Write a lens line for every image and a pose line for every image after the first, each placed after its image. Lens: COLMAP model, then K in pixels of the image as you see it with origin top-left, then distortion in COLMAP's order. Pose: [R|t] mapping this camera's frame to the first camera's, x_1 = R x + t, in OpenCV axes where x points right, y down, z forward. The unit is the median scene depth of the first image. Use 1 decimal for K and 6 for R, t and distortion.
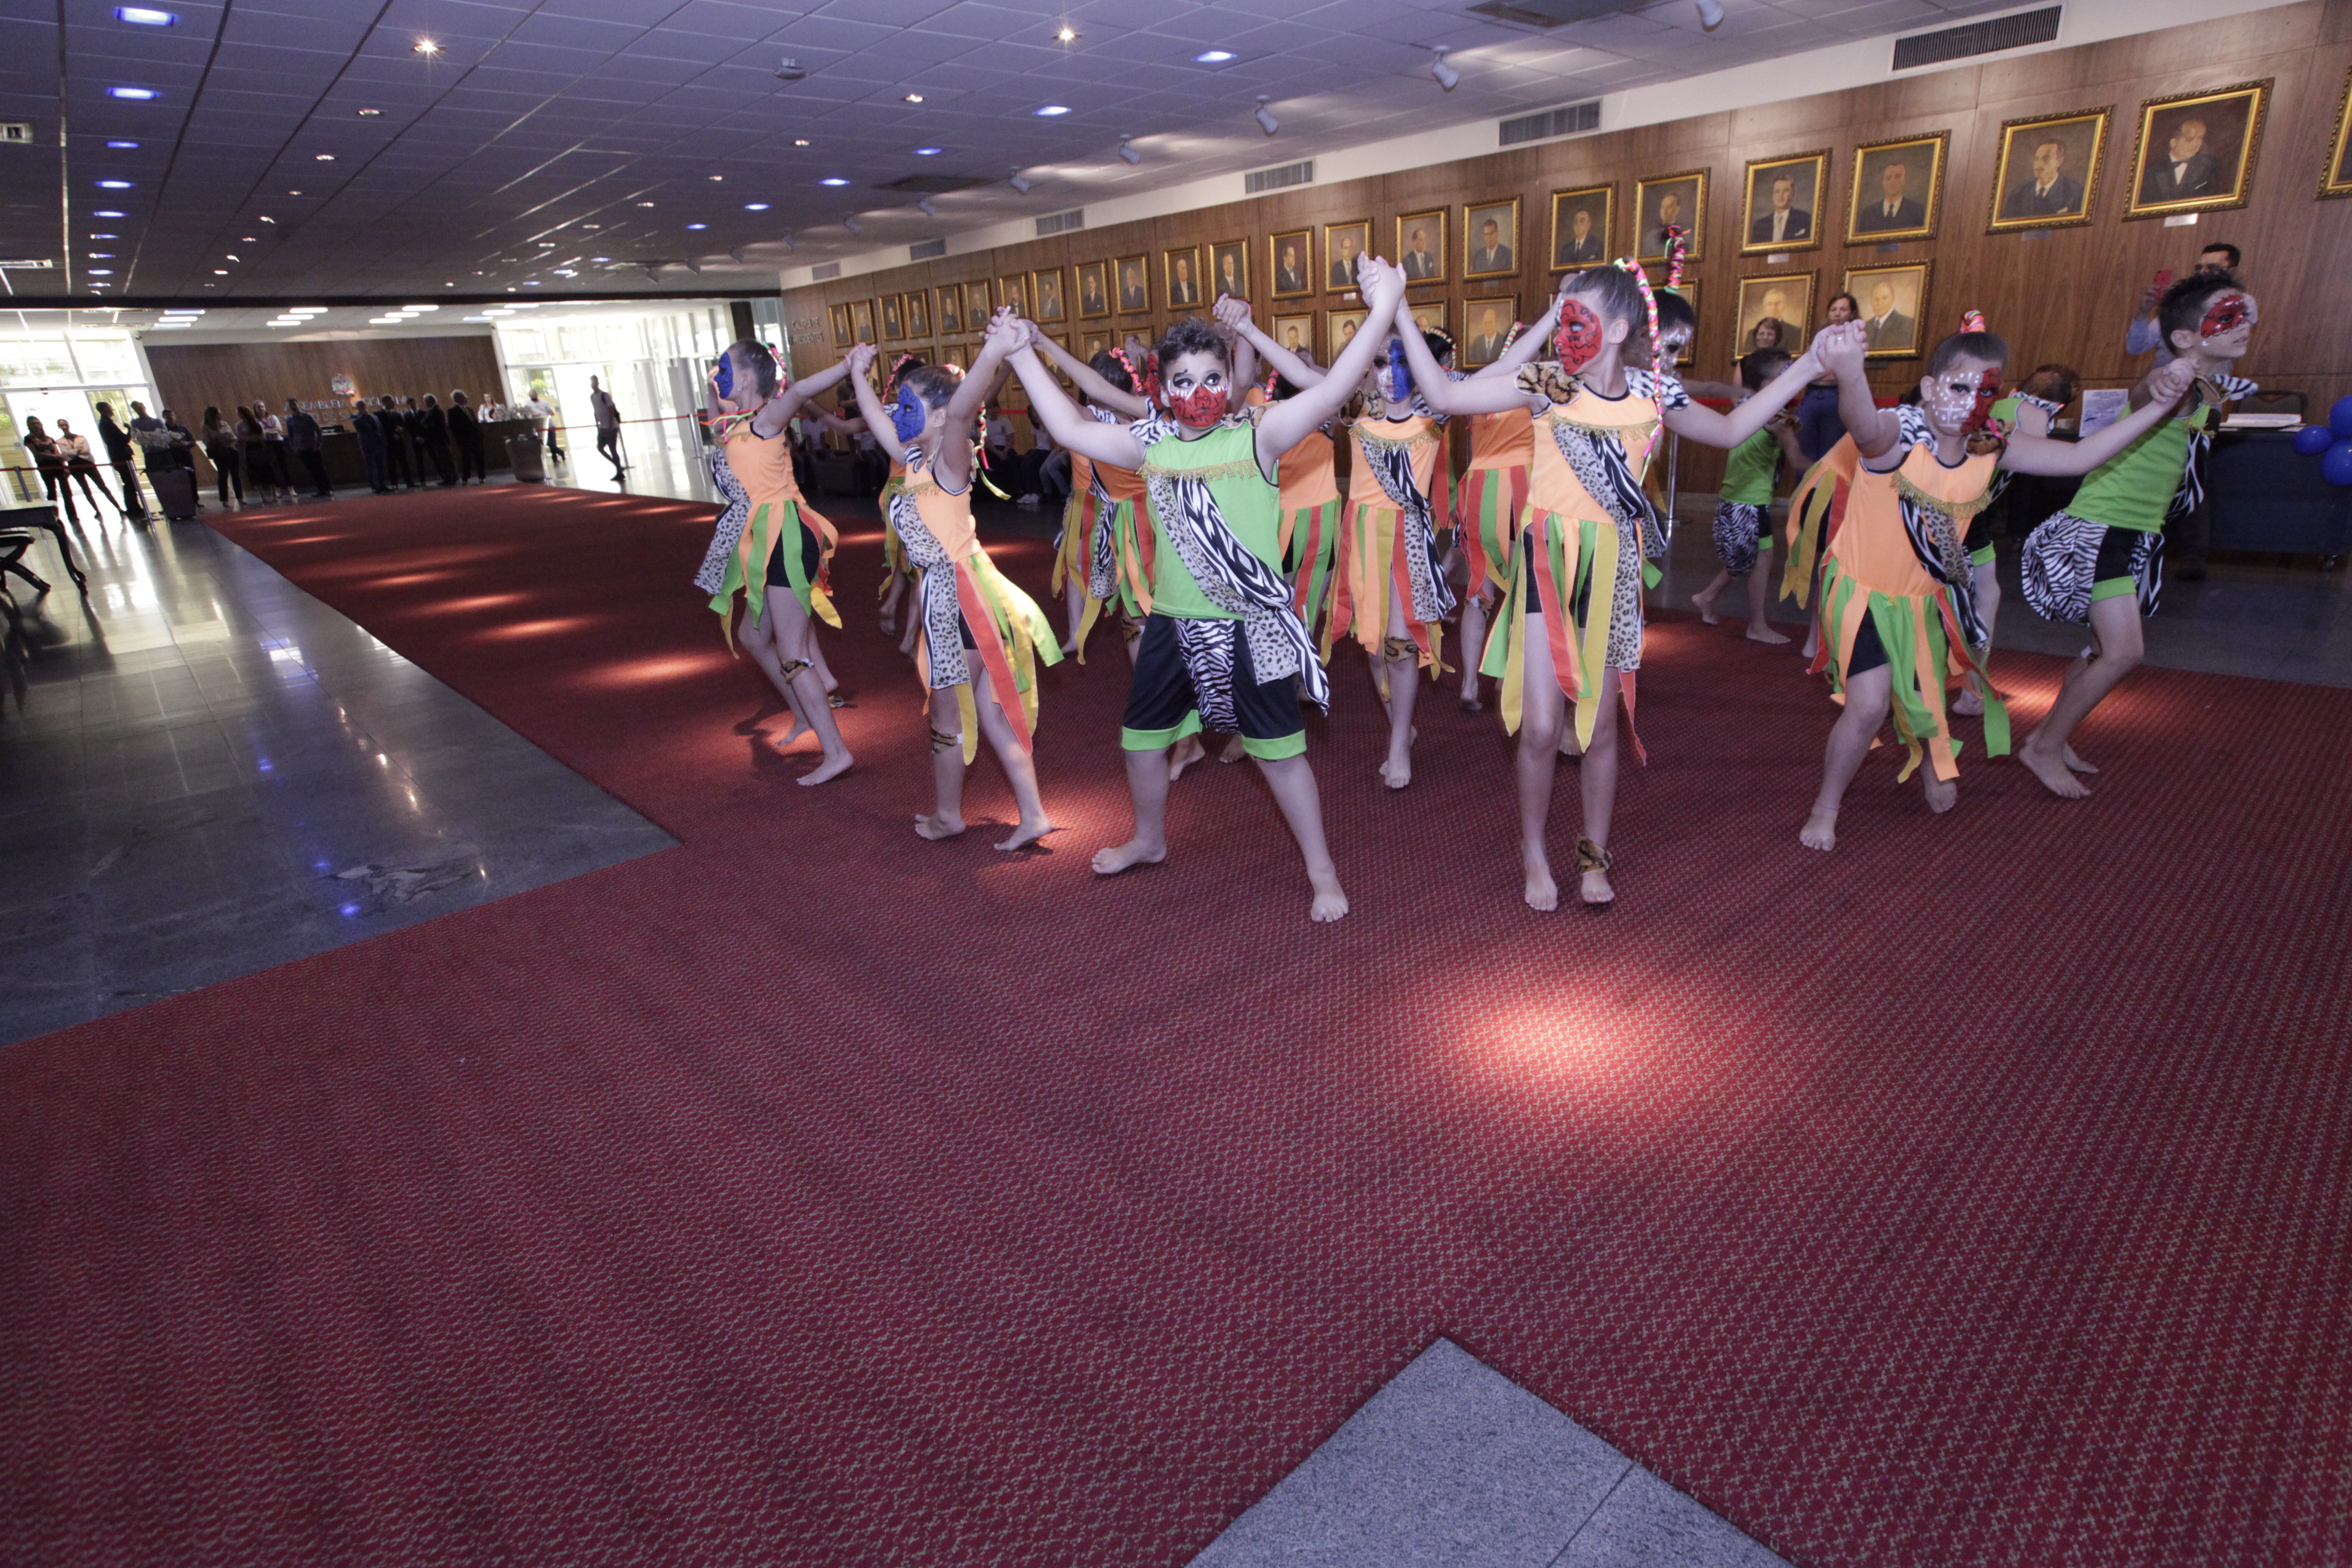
lens RADIAL K [[1181.8, 0, 1150.5], [0, 1181.8, 788.6], [0, 0, 1]] dist [-0.038785, 0.019284]
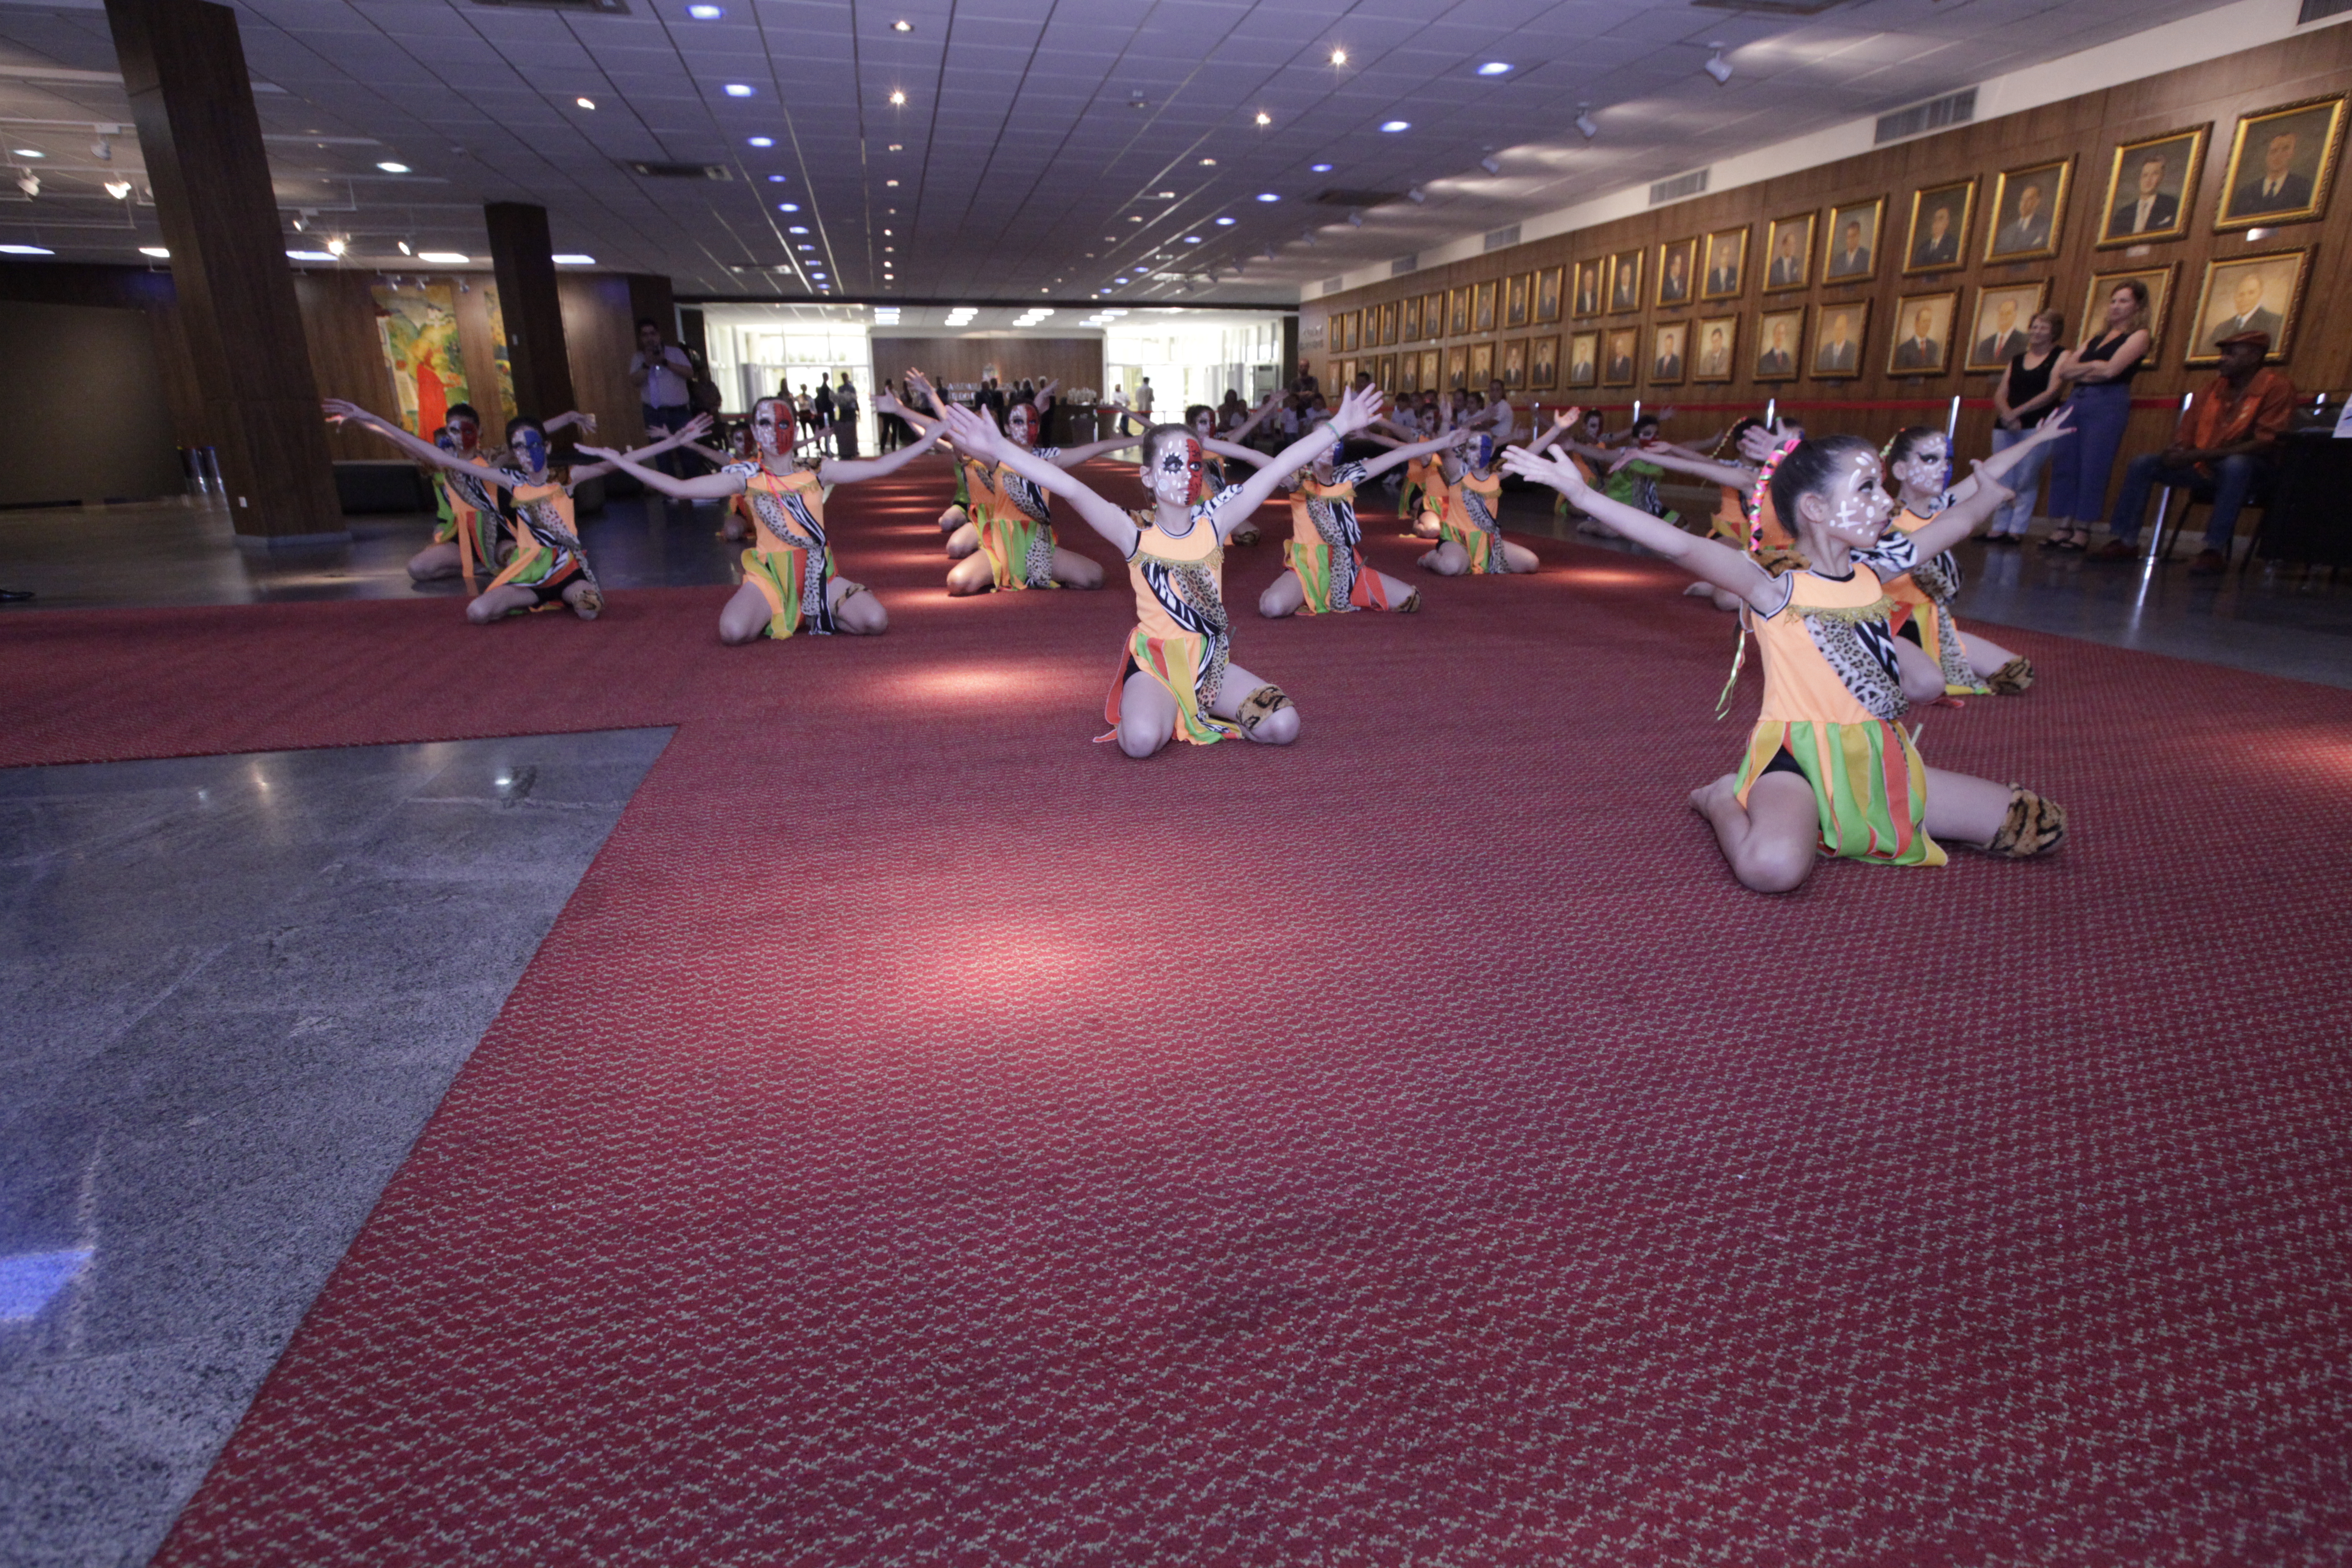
lens RADIAL K [[1181.8, 0, 1186.0], [0, 1181.8, 776.1], [0, 0, 1]] dist [-0.038785, 0.019284]
pose [[0.877643, 0.191541, -0.439380, 0.377126], [-0.208882, 0.977899, 0.009068, 0.073095], [0.431406, 0.083820, 0.898256, -0.059500]]
